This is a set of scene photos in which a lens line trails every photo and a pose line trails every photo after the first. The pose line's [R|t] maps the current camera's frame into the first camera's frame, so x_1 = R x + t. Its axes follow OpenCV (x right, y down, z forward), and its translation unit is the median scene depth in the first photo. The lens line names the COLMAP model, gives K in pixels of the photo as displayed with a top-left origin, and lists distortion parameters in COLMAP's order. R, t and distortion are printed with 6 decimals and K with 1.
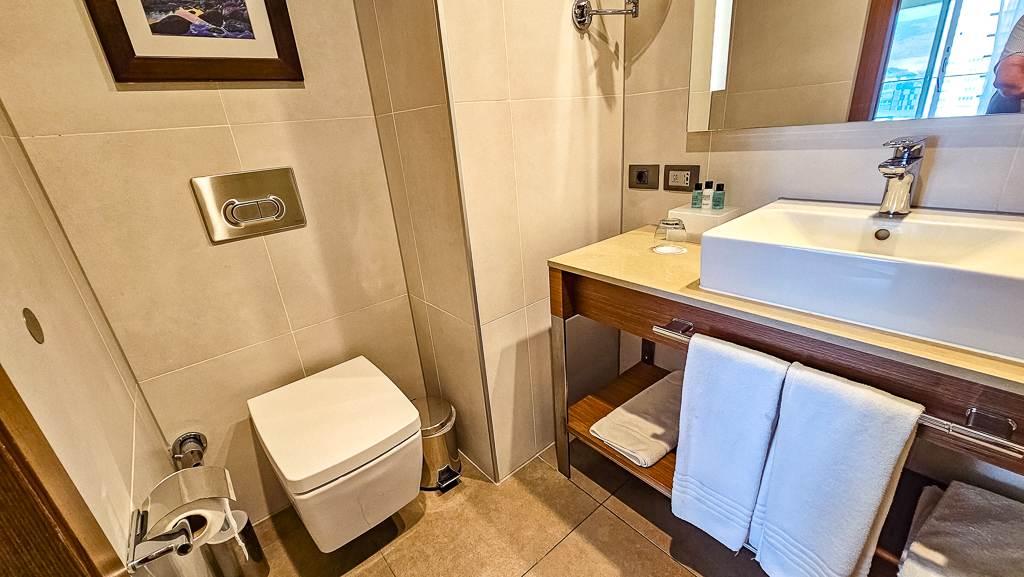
lens RADIAL K [[422.3, 0, 514.0], [0, 422.3, 291.9], [0, 0, 1]] dist [0.007998, 0.000512]
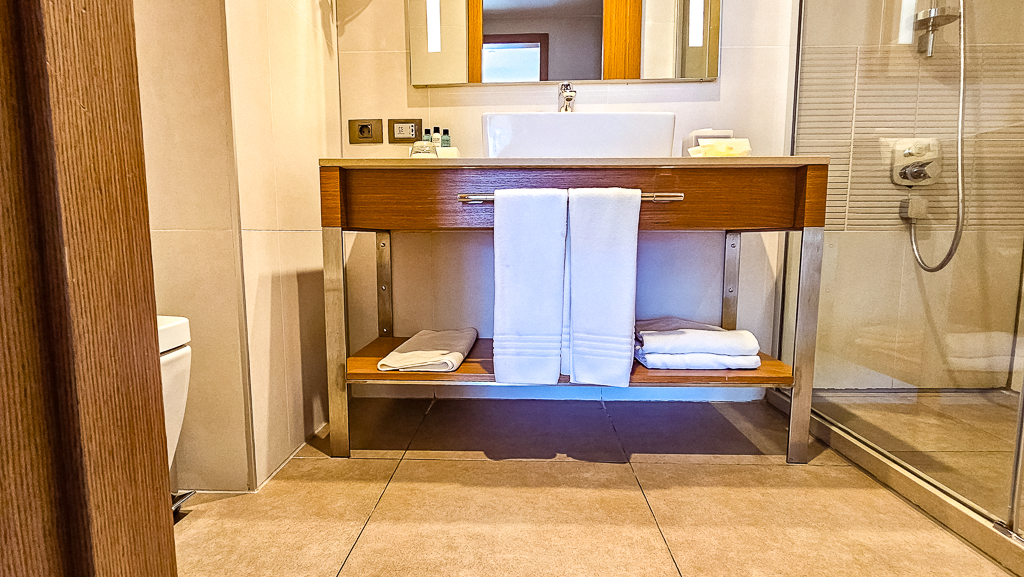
lens RADIAL K [[509.4, 0, 508.6], [0, 509.4, 288.7], [0, 0, 1]] dist [0.000537, -0.000011]
pose [[0.670526, -0.011816, 0.741792, -0.398206], [0.232126, 0.953011, -0.194645, 0.430703], [-0.704637, 0.302704, 0.641761, 0.105759]]
